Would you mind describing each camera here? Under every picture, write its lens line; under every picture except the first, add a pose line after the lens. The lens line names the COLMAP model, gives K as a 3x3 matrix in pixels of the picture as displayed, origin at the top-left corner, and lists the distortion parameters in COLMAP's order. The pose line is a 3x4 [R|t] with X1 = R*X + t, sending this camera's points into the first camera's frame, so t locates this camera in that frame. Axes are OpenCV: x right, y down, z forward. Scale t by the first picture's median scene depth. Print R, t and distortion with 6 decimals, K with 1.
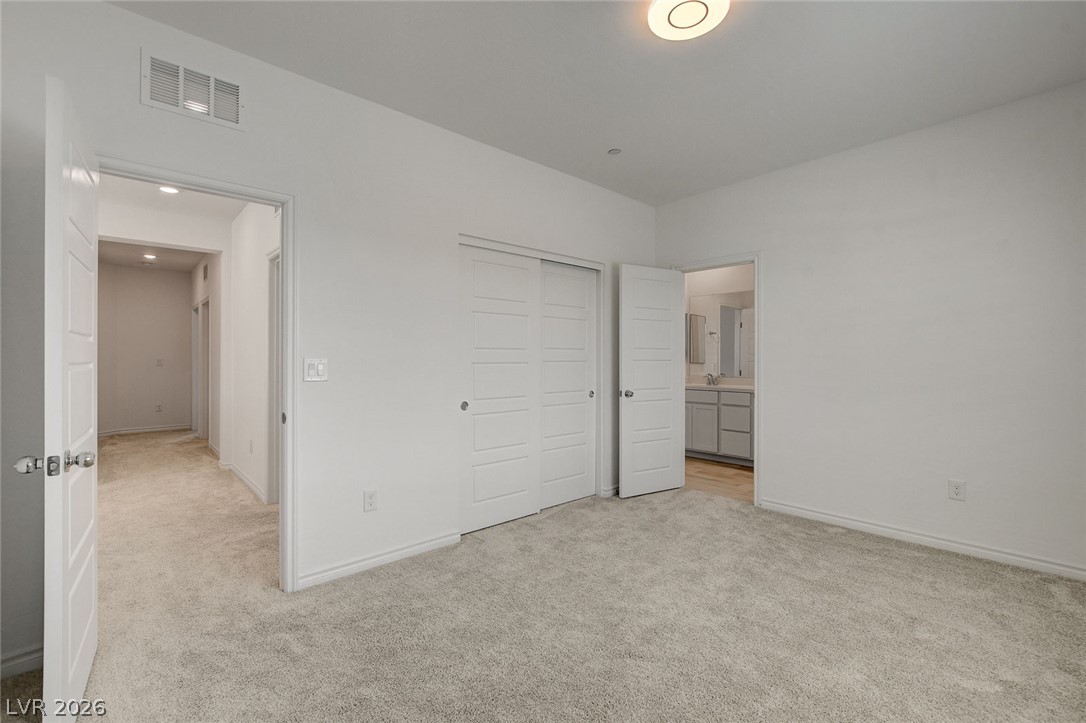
lens RADIAL K [[470.9, 0, 544.6], [0, 470.9, 356.2], [0, 0, 1]] dist [-0.004204, -0.000334]
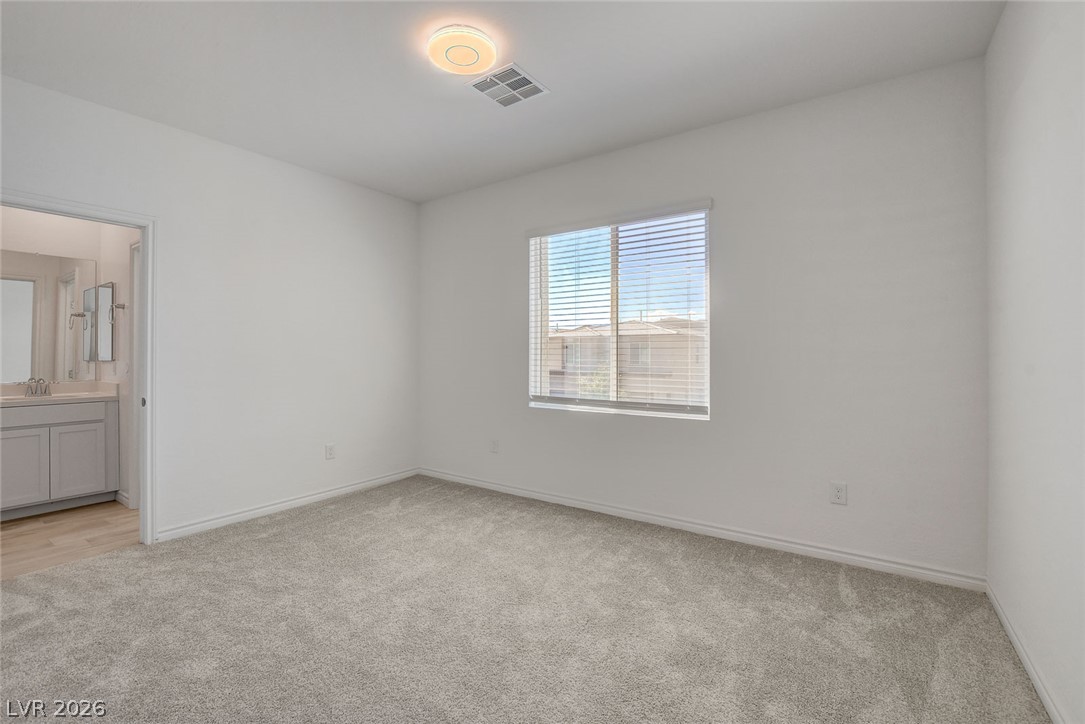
lens RADIAL K [[470.4, 0, 544.1], [0, 470.4, 356.7], [0, 0, 1]] dist [-0.004204, -0.000334]
pose [[-0.231422, -0.004345, 0.972844, -0.471053], [-0.012577, 0.999920, 0.001474, -0.000552], [-0.972772, -0.011894, -0.231458, 0.574253]]
